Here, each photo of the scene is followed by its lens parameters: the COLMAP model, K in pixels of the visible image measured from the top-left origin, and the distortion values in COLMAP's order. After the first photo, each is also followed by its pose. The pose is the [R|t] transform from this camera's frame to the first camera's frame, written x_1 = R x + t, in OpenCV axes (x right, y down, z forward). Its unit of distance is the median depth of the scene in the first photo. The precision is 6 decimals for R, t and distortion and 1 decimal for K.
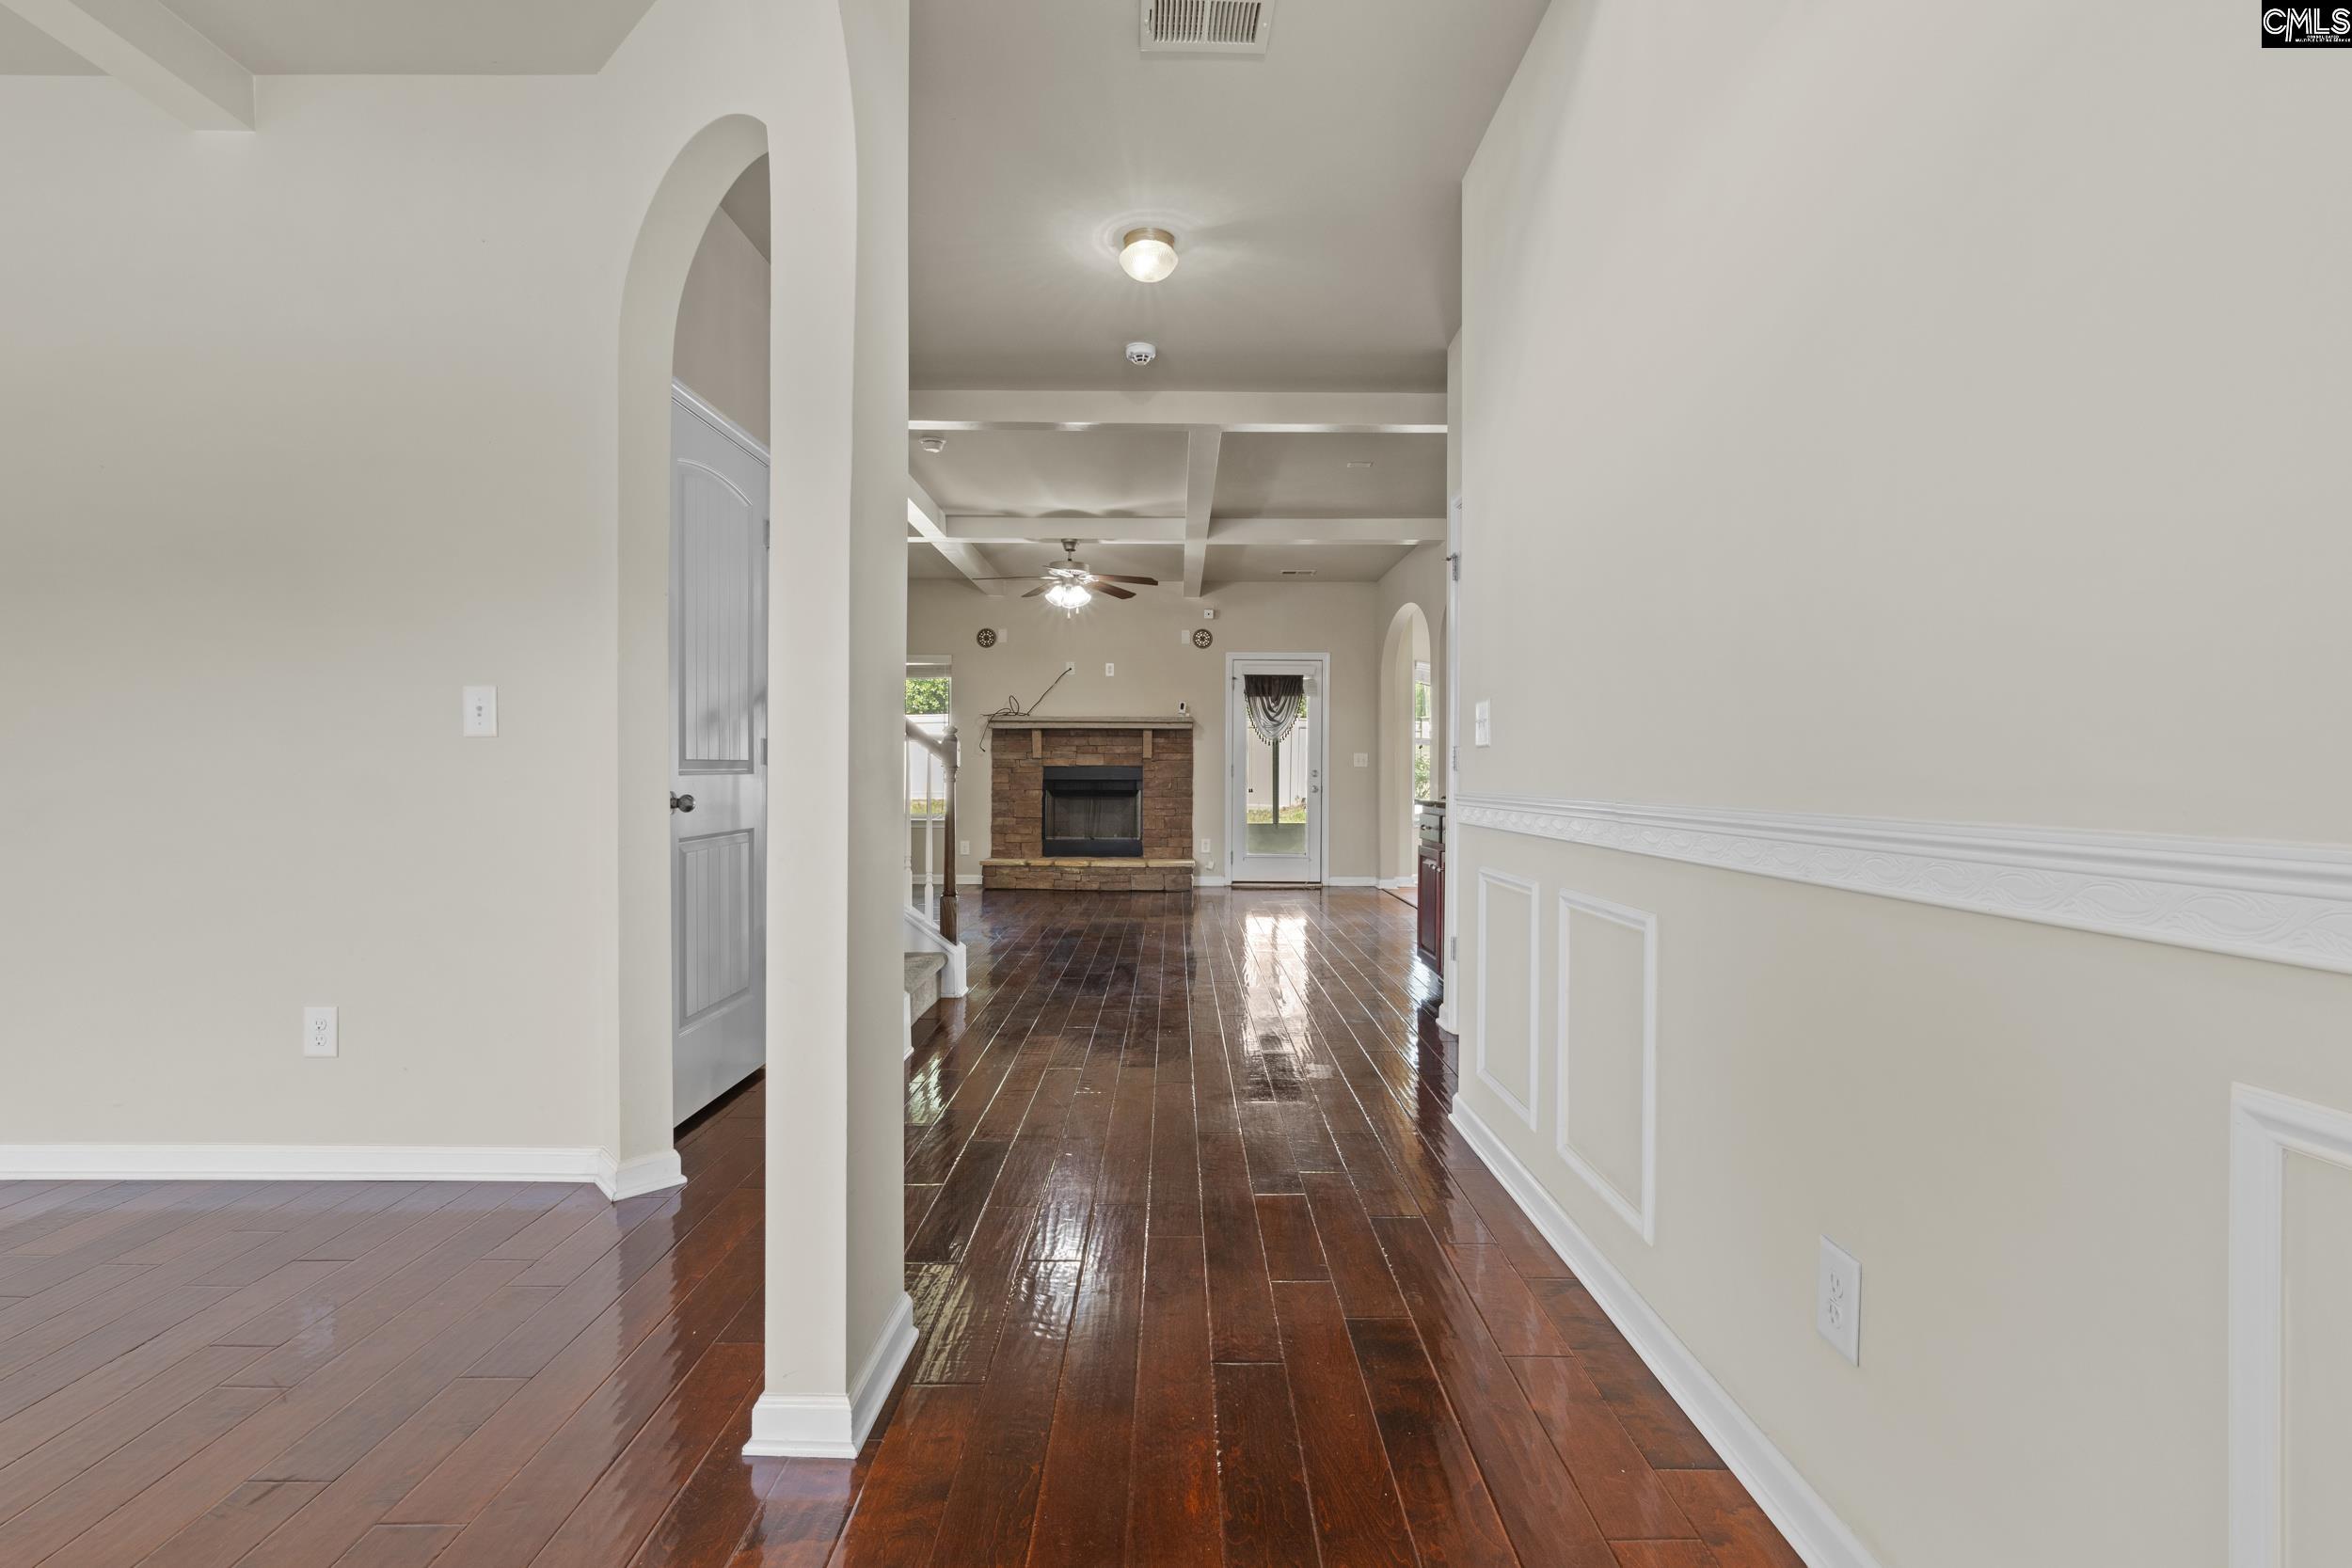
lens RADIAL K [[1076.5, 0, 1176.0], [0, 1076.5, 784.0], [0, 0, 1]] dist [-0.020890, -0.000180]
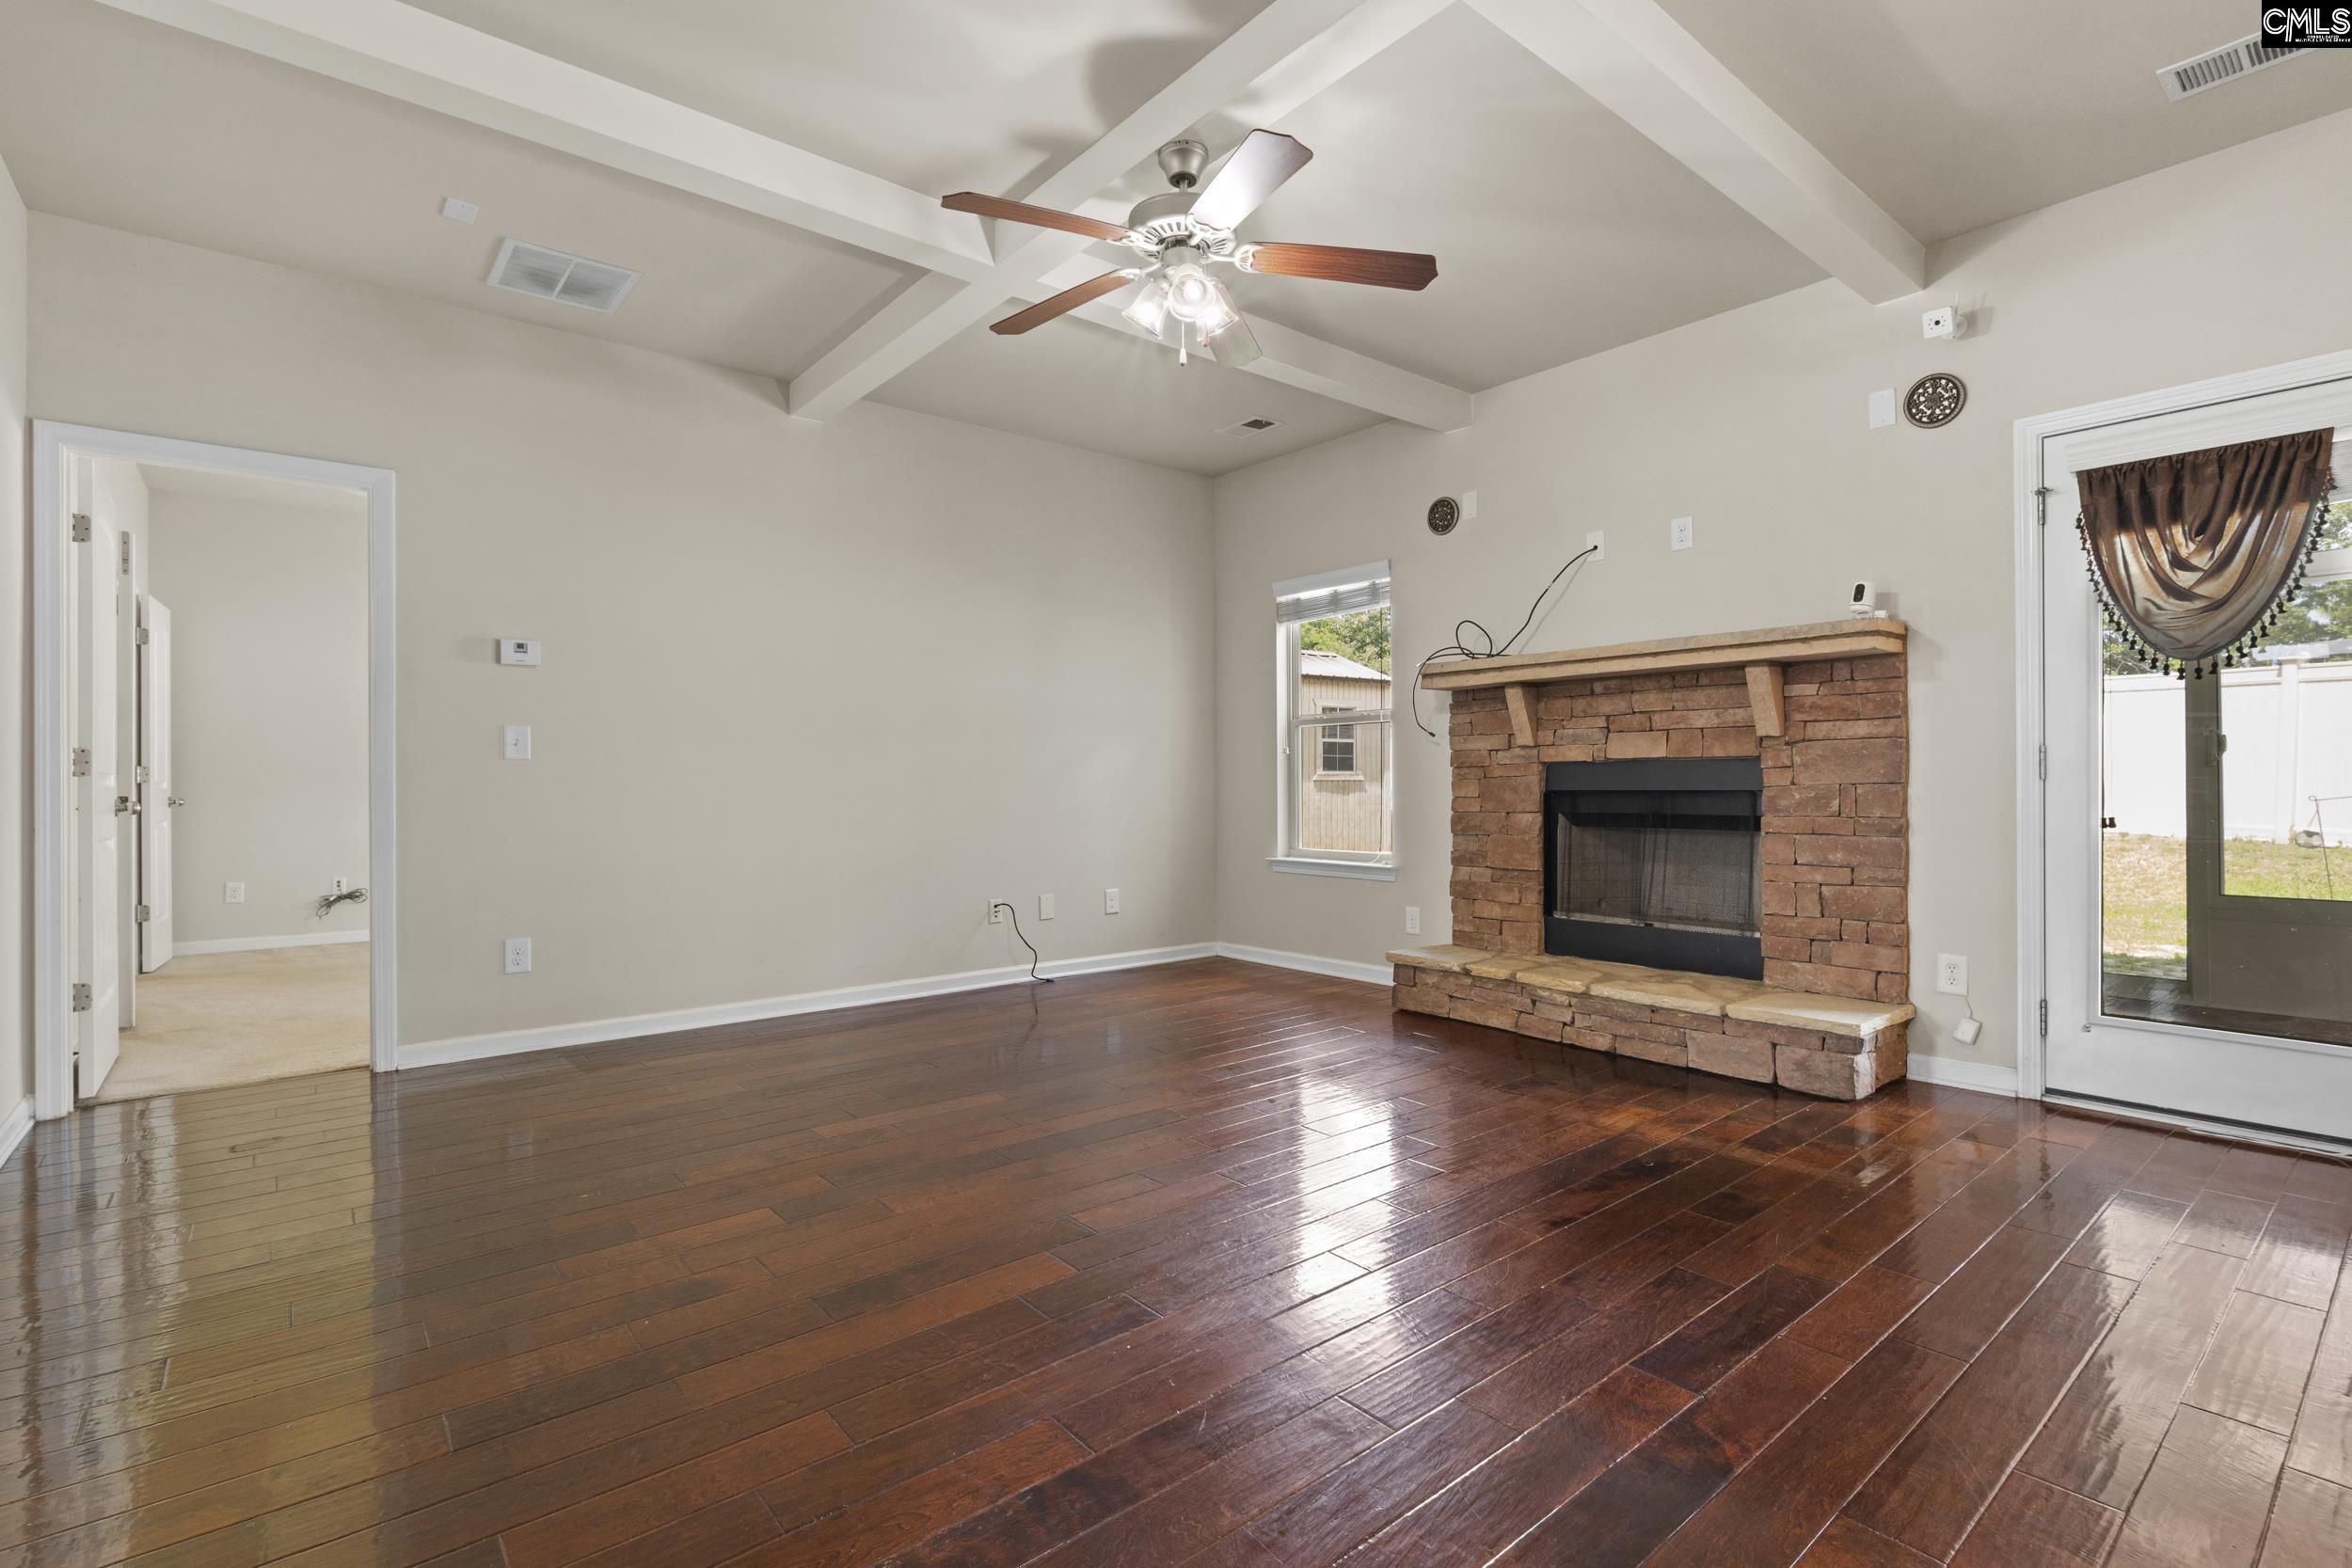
lens RADIAL K [[1076.5, 0, 1176.0], [0, 1076.5, 784.0], [0, 0, 1]] dist [-0.020890, -0.000180]
pose [[0.630527, -0.006758, -0.776138, 0.141070], [-0.001170, 0.999953, -0.009658, -0.002273], [0.776166, 0.006998, 0.630490, 0.579158]]
